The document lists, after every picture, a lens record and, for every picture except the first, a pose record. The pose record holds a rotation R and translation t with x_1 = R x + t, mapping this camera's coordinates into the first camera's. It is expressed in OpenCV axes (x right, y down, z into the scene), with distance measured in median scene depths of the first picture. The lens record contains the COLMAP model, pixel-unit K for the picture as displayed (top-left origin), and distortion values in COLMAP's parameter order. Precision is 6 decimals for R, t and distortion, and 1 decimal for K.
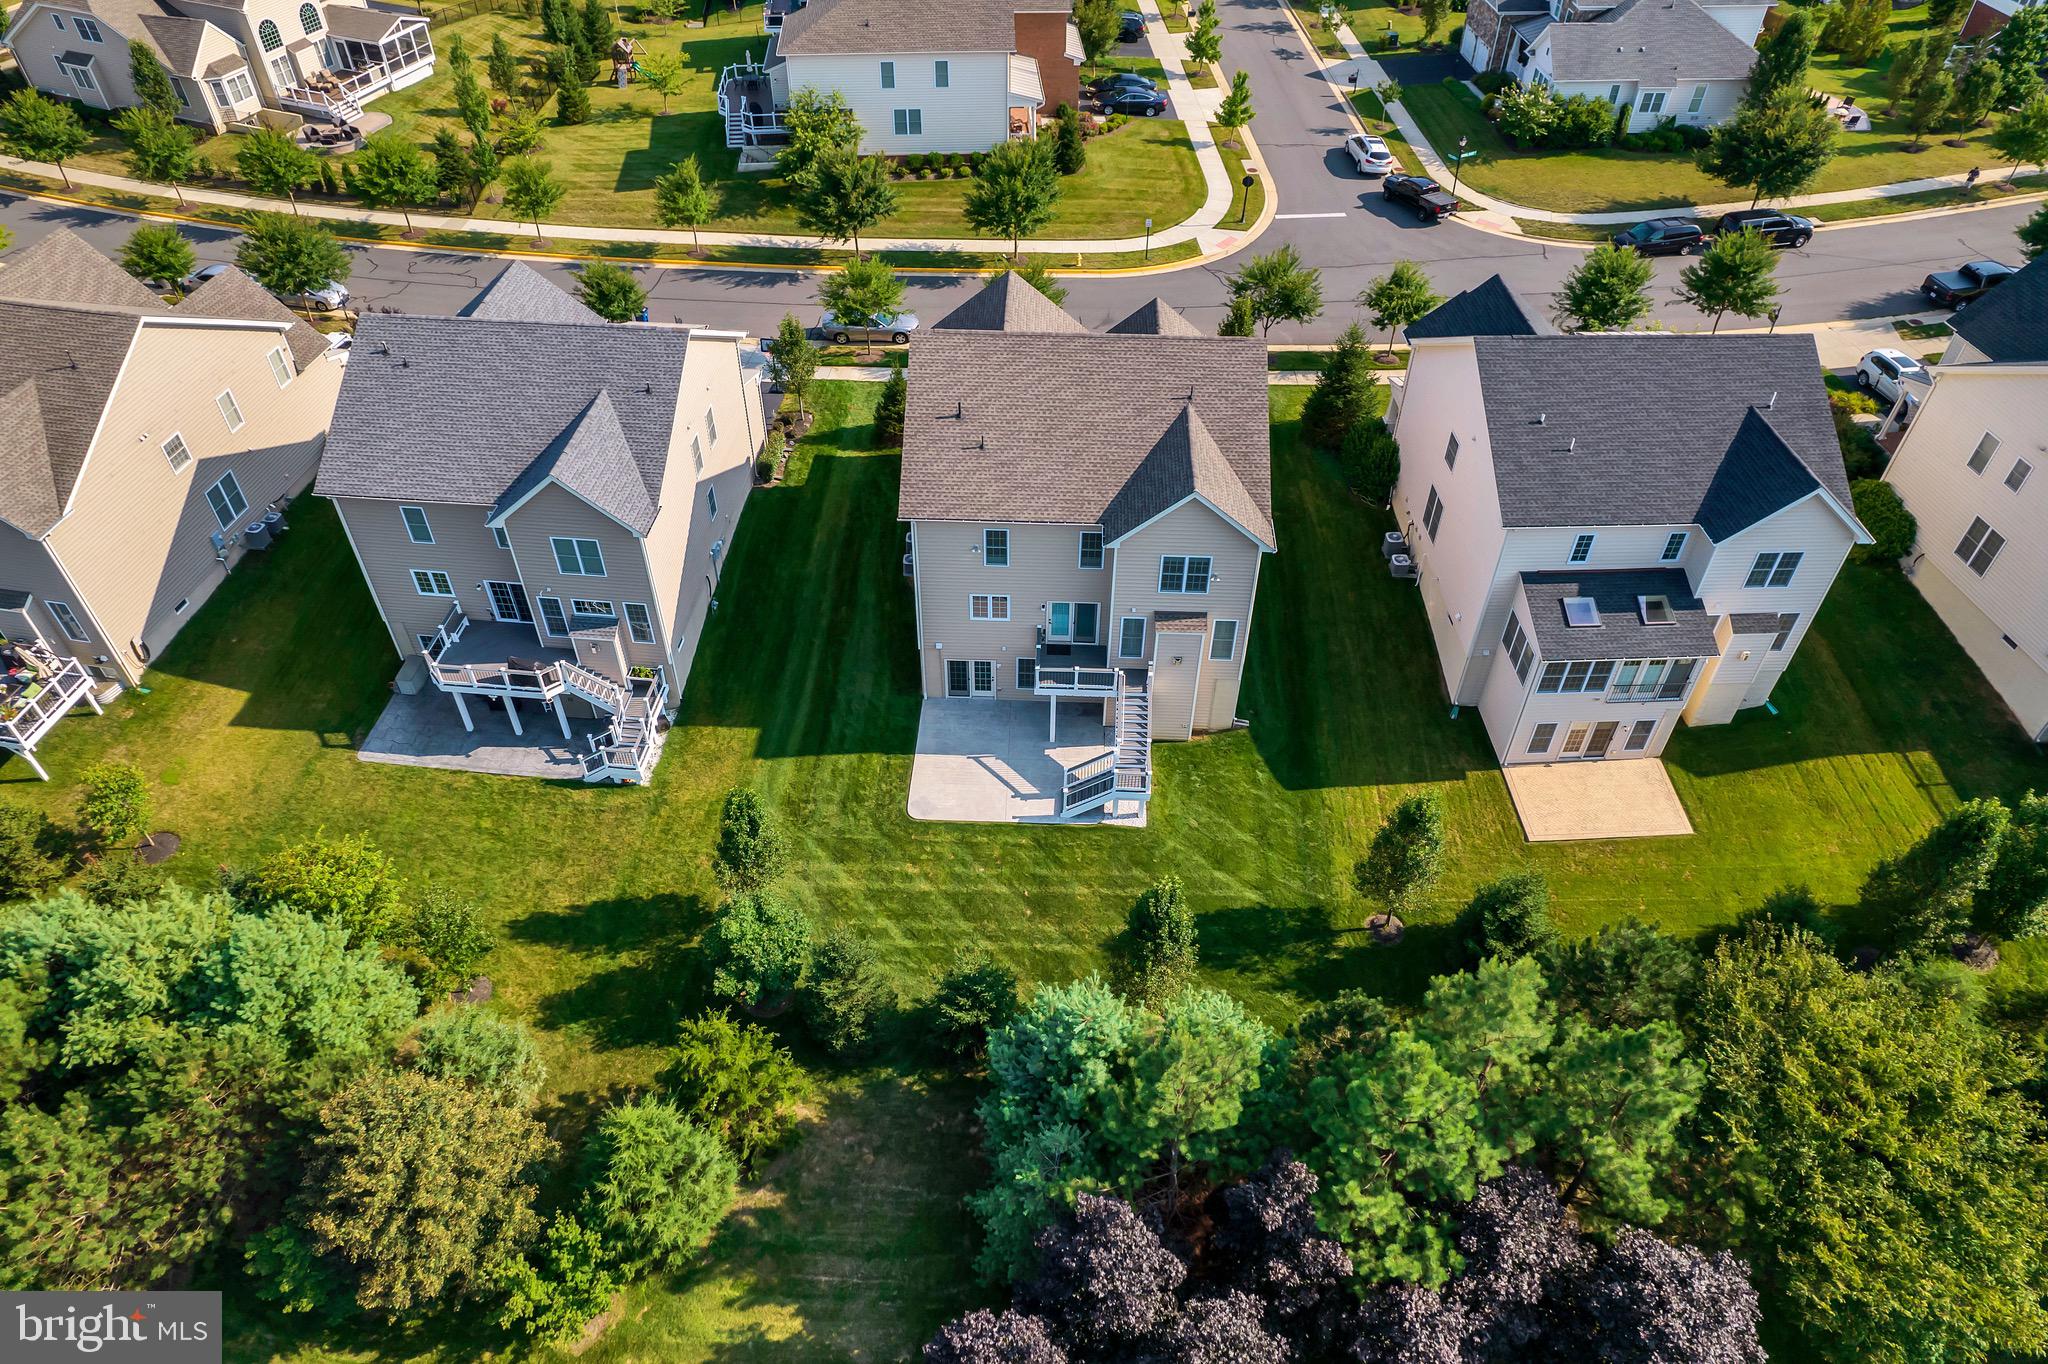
lens RADIAL K [[1303.0, 0, 1027.1], [0, 1303.0, 746.3], [0, 0, 1]] dist [-0.037537, 0.001069]
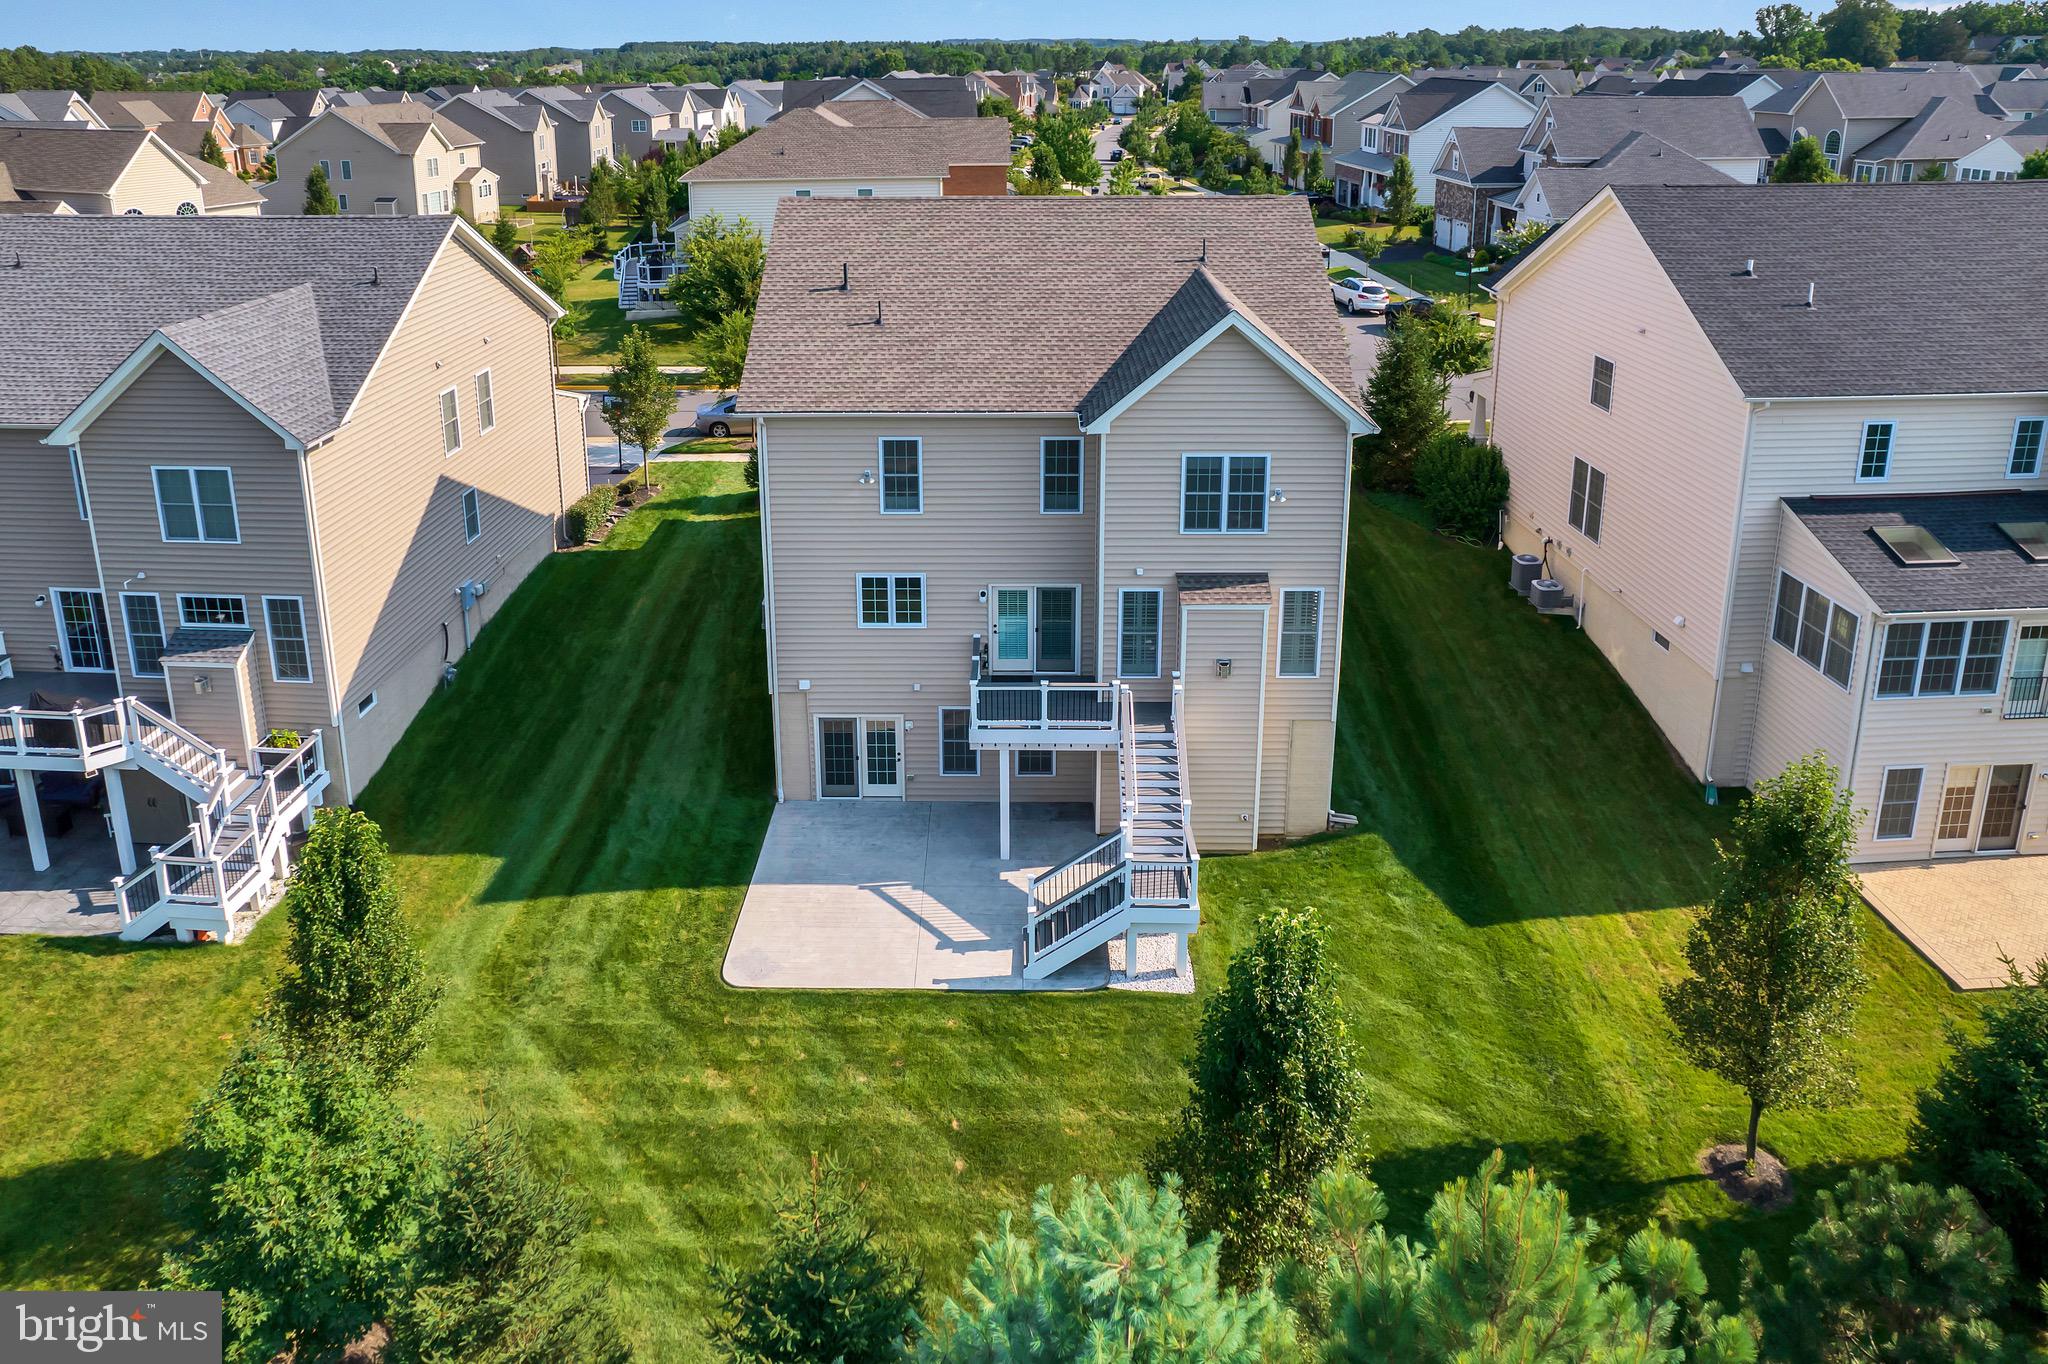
lens RADIAL K [[1169.1, 0, 1006.4], [0, 1169.1, 681.5], [0, 0, 1]] dist [-0.048200, 0.030569]
pose [[0.999757, -0.015779, 0.015394, 0.013952], [0.021483, 0.853894, -0.520003, 0.193271], [-0.004940, 0.520208, 0.854025, 0.560569]]
